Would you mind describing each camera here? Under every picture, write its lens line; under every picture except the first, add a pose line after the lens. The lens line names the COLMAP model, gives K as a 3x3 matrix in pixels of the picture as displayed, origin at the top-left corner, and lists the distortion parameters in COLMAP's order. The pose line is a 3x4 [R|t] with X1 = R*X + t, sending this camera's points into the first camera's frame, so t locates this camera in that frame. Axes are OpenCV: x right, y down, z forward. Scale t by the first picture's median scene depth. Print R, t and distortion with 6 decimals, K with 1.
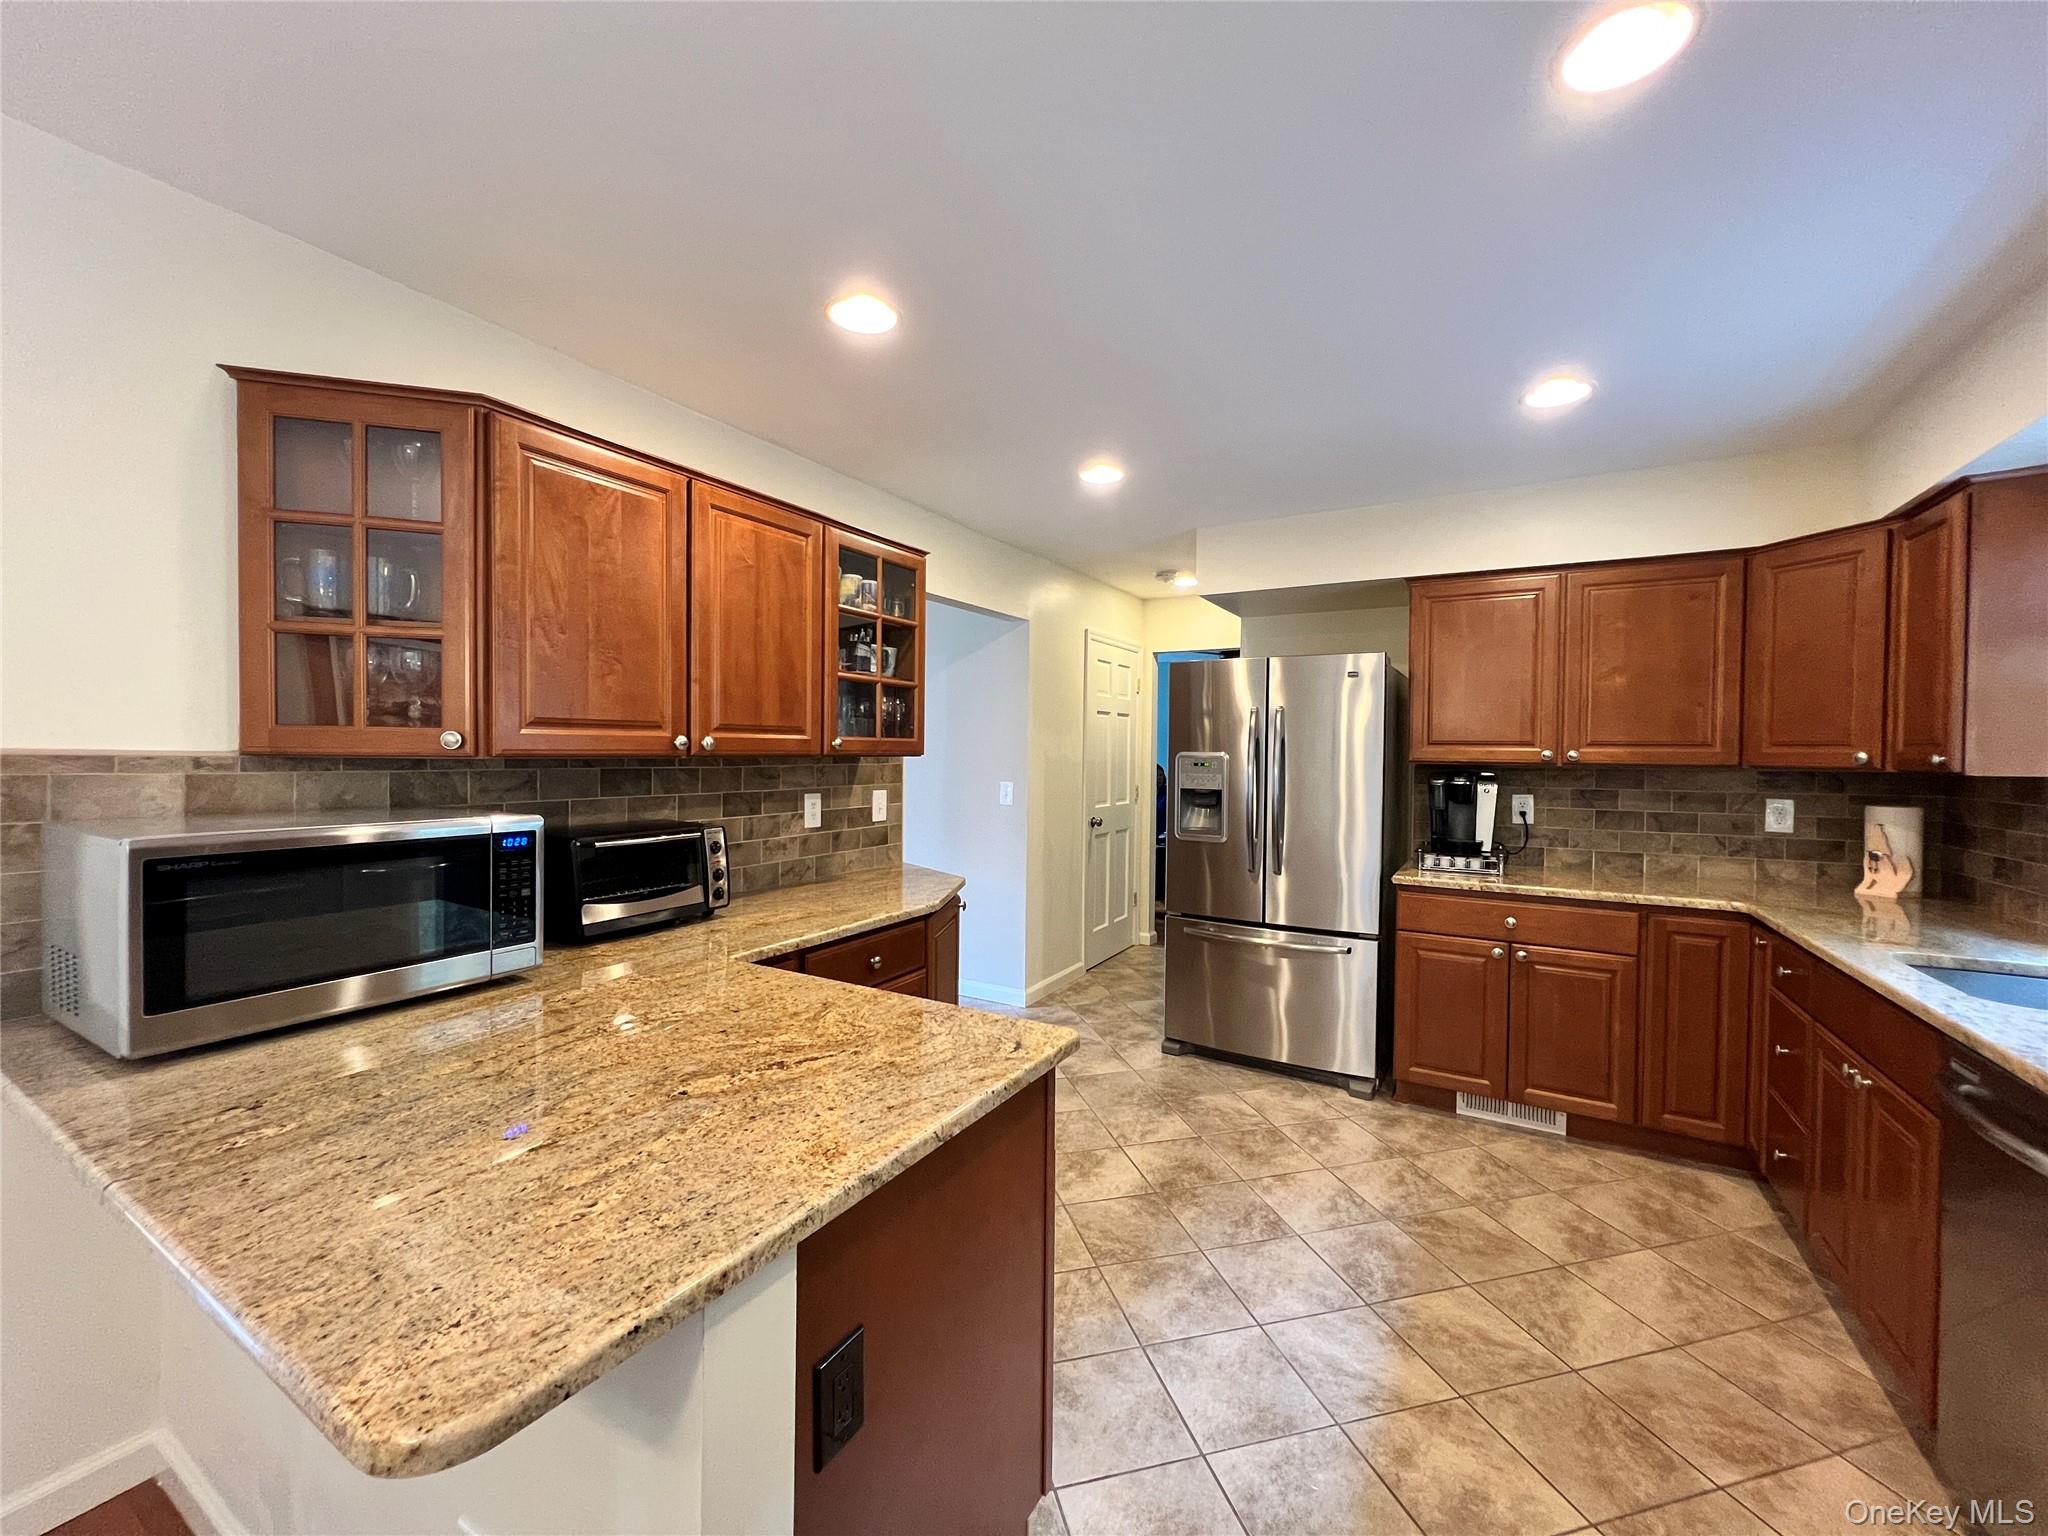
lens RADIAL K [[816.3, 0, 1020.7], [0, 816.3, 765.5], [0, 0, 1]] dist [-0.002006, 0.000600]
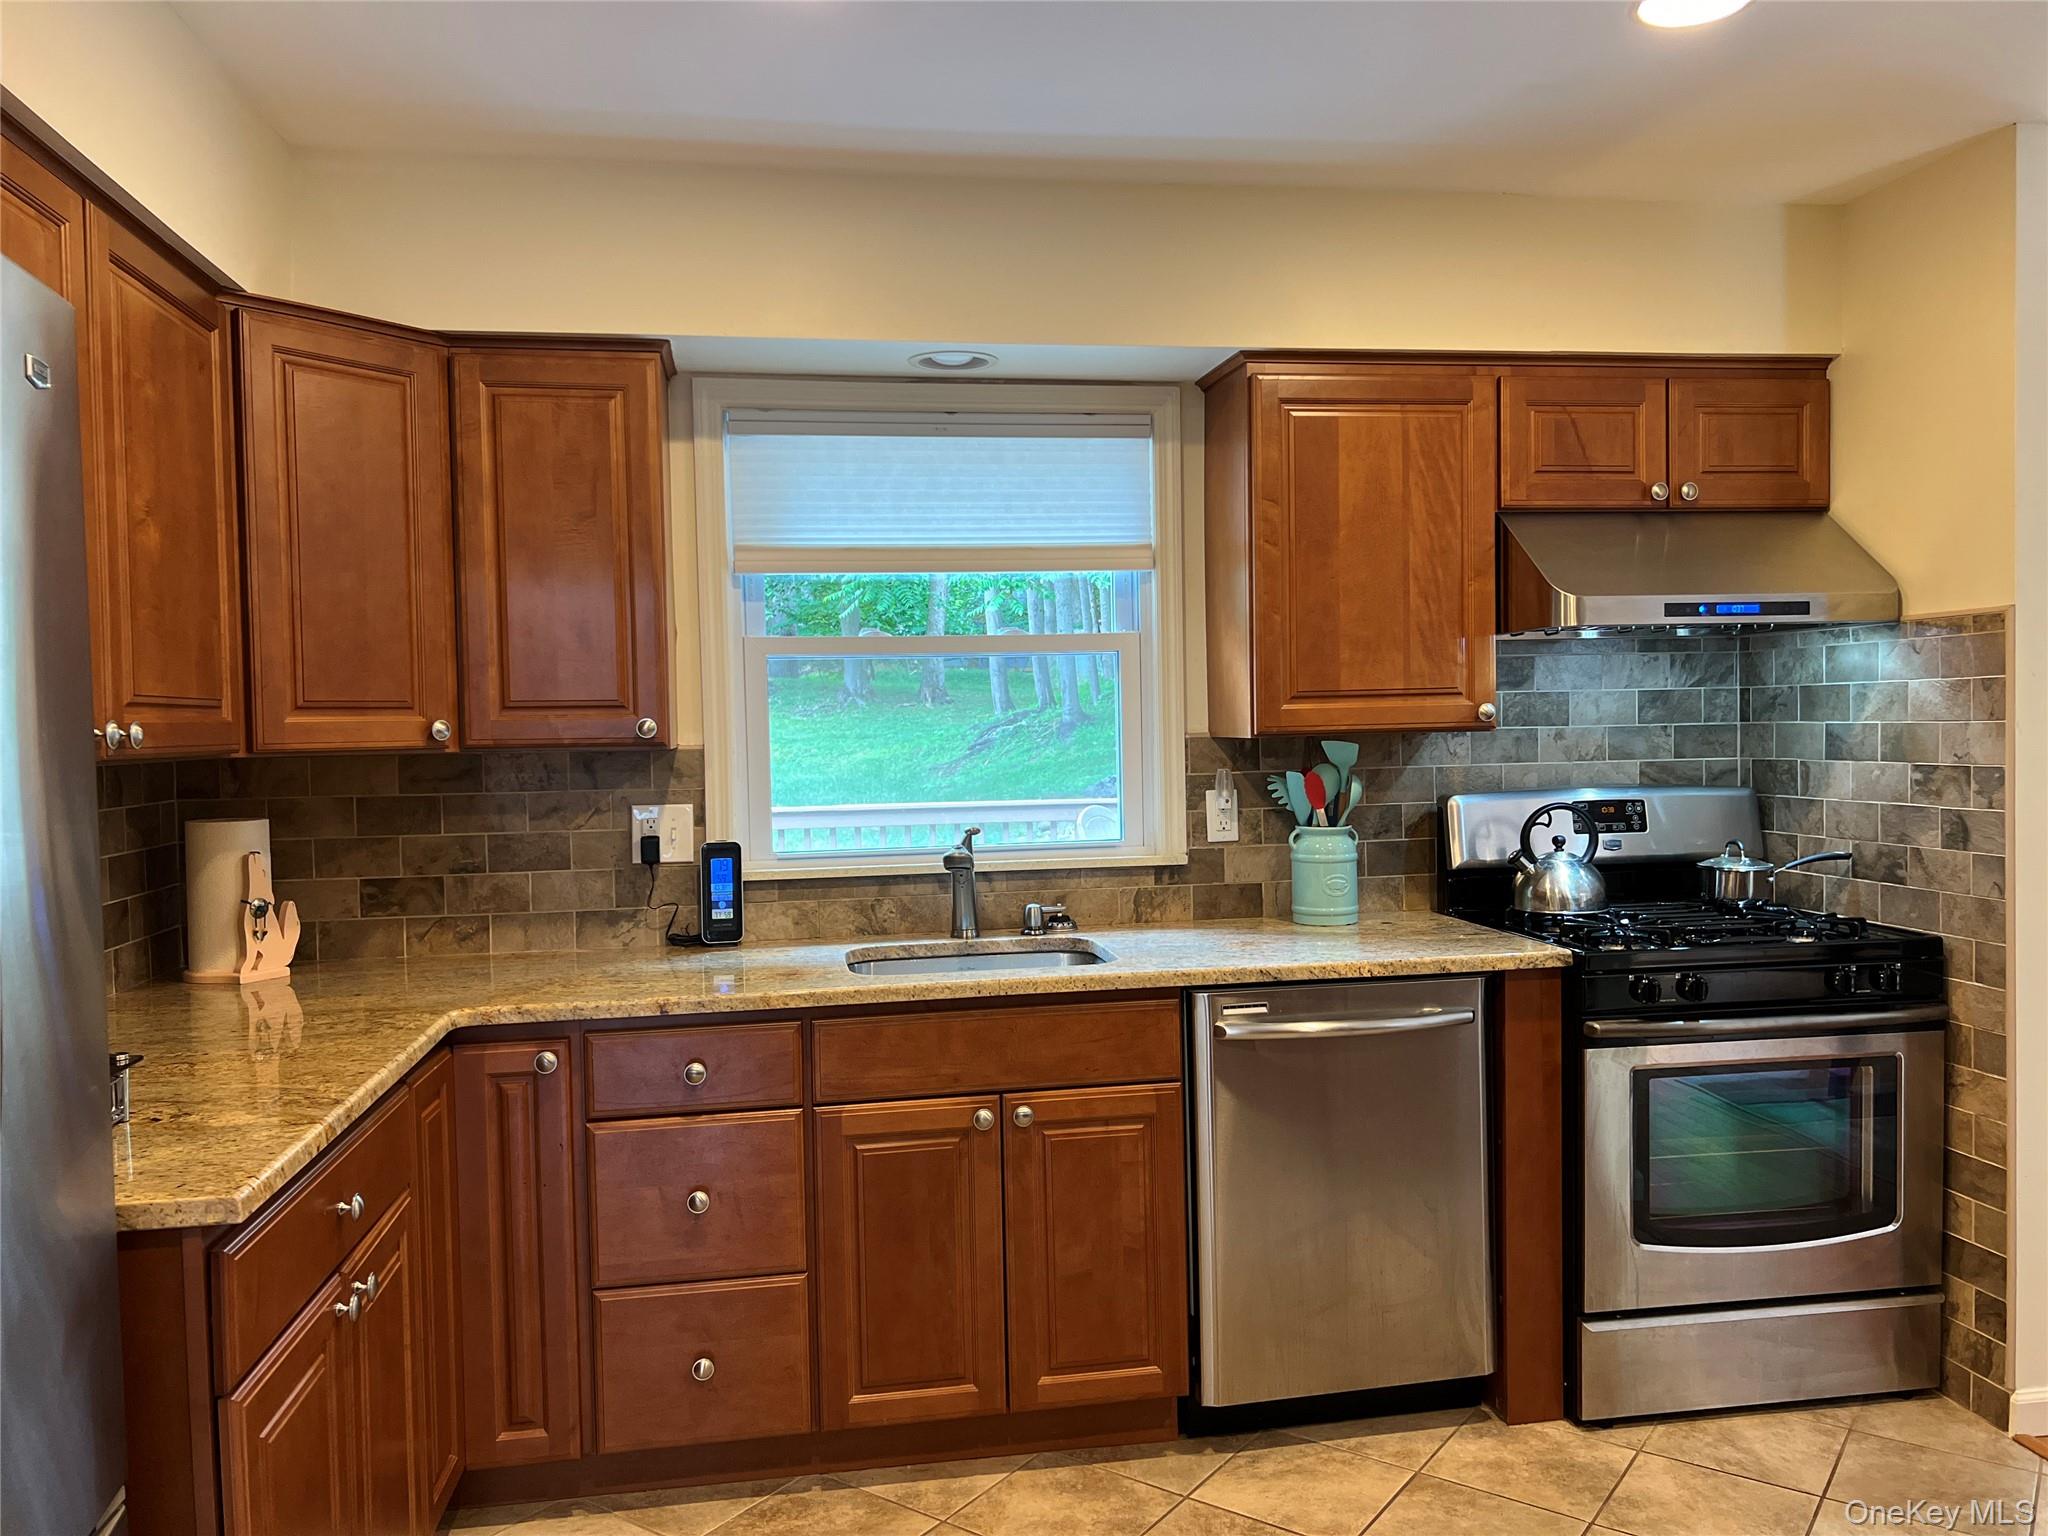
lens RADIAL K [[1531.2, 0, 1031.6], [0, 1531.2, 784.0], [0, 0, 1]] dist [0.074098, -0.085851]
pose [[-0.641012, -0.029434, 0.766967, -0.091529], [0.025535, 0.997893, 0.059638, -0.022115], [-0.767106, 0.057813, -0.638910, 1.174112]]
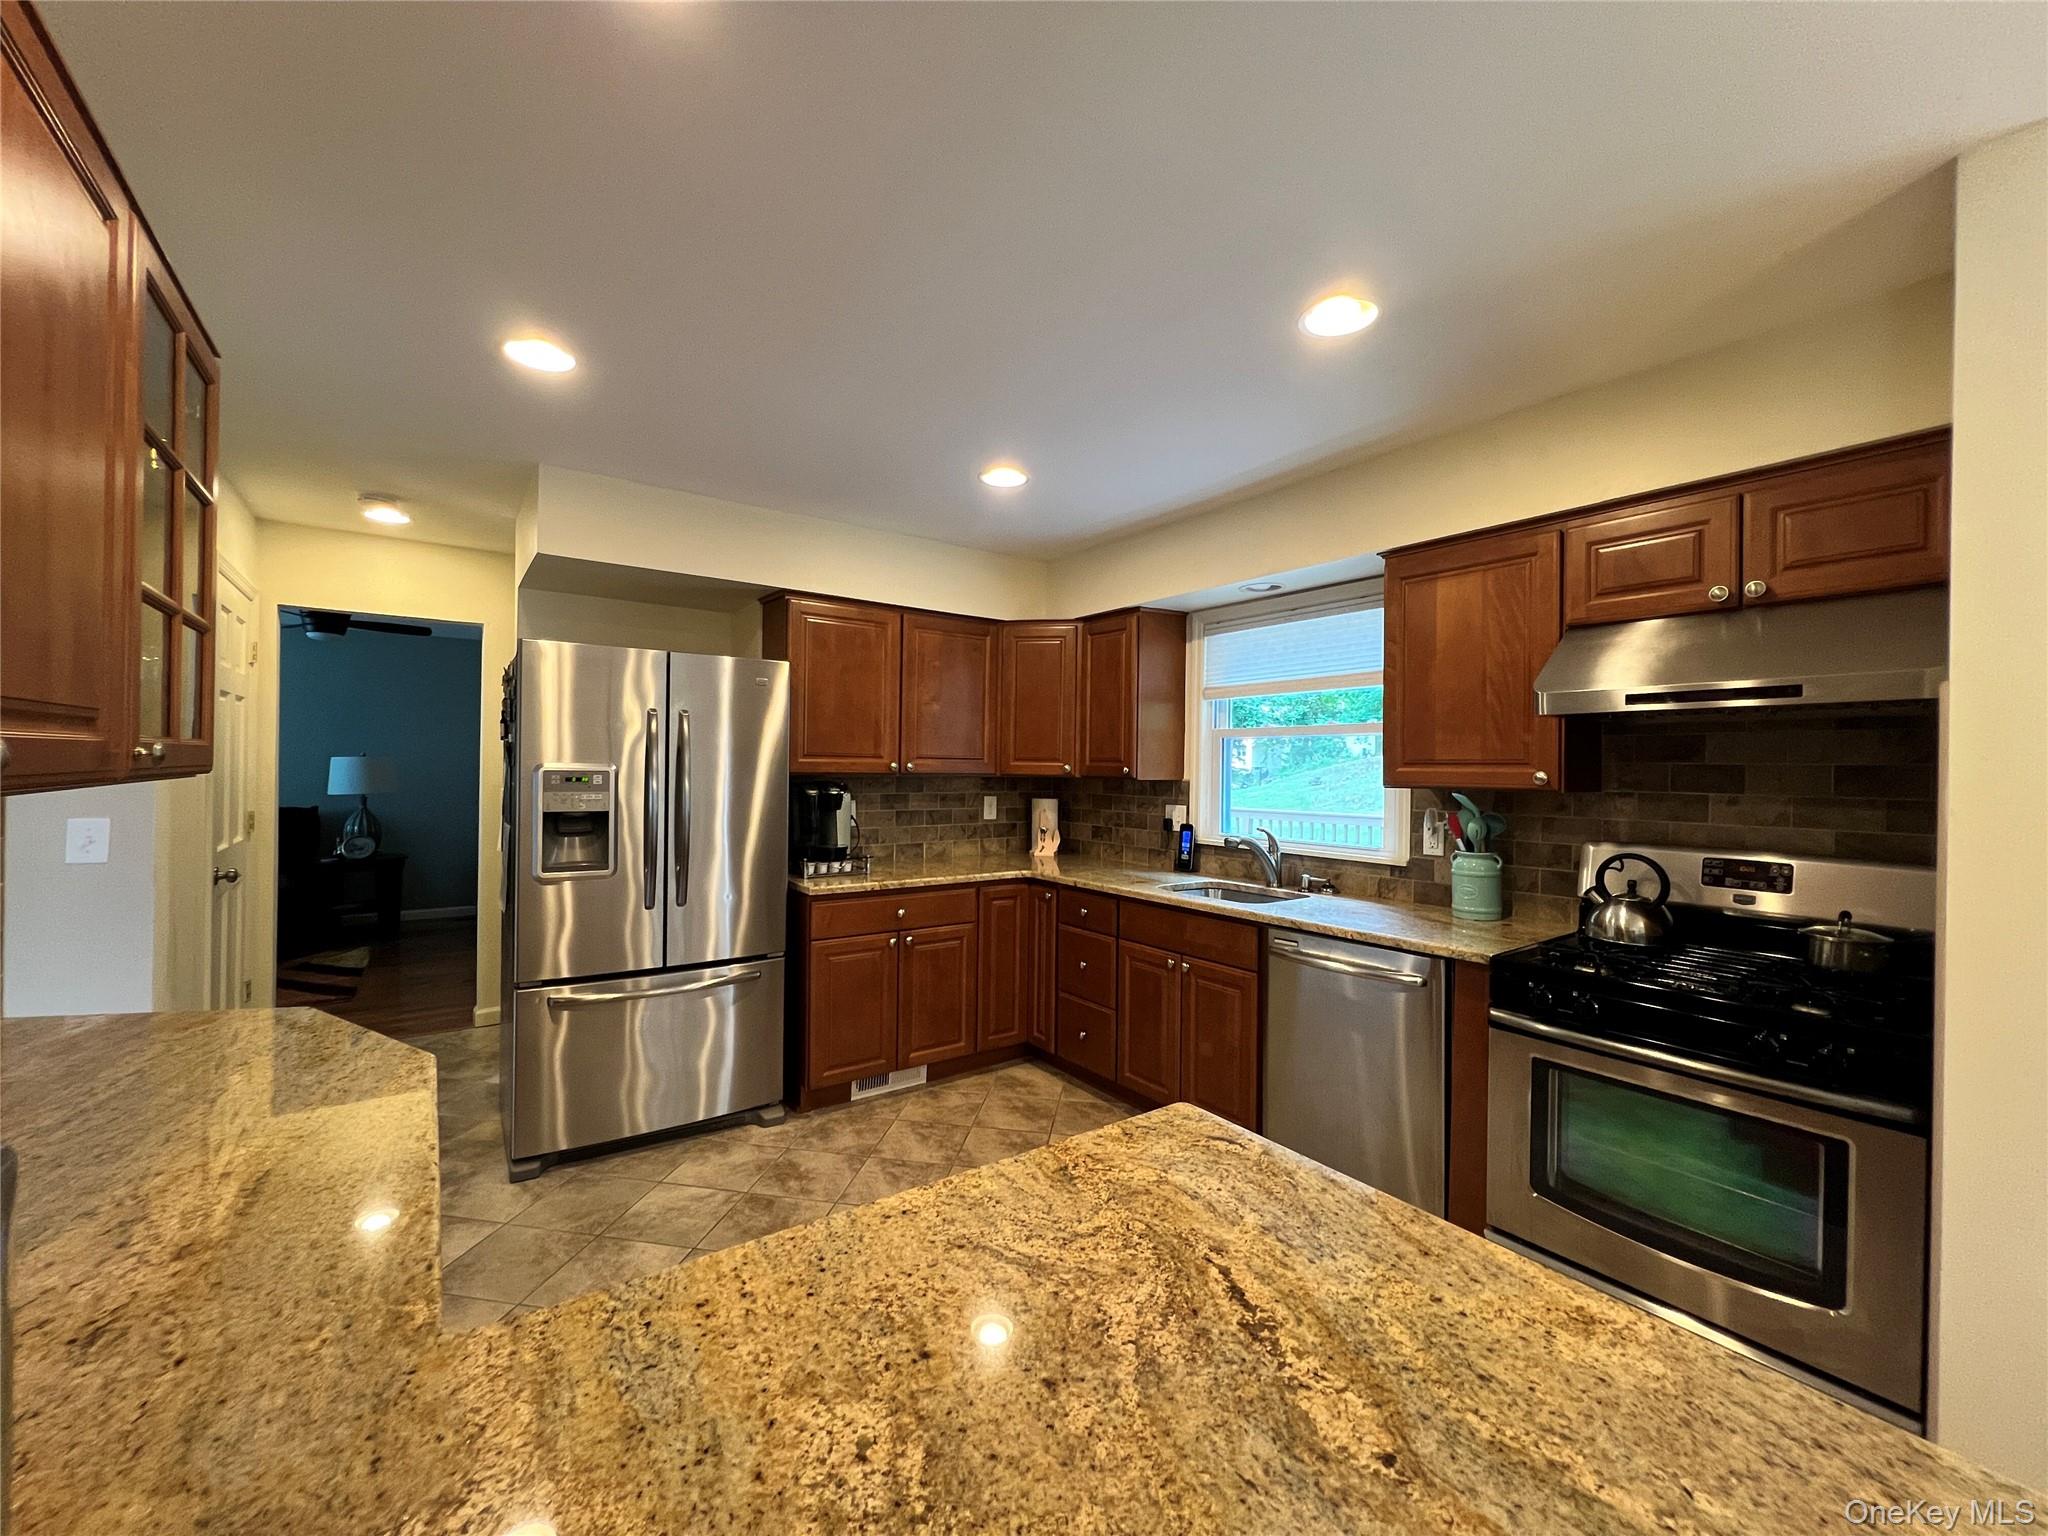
lens RADIAL K [[816.3, 0, 1019.5], [0, 816.3, 766.5], [0, 0, 1]] dist [-0.002006, 0.000600]
pose [[0.403136, -0.004937, 0.915127, -0.371511], [0.005464, 0.999981, 0.002988, -0.015710], [-0.915124, 0.003796, 0.403155, 0.380709]]
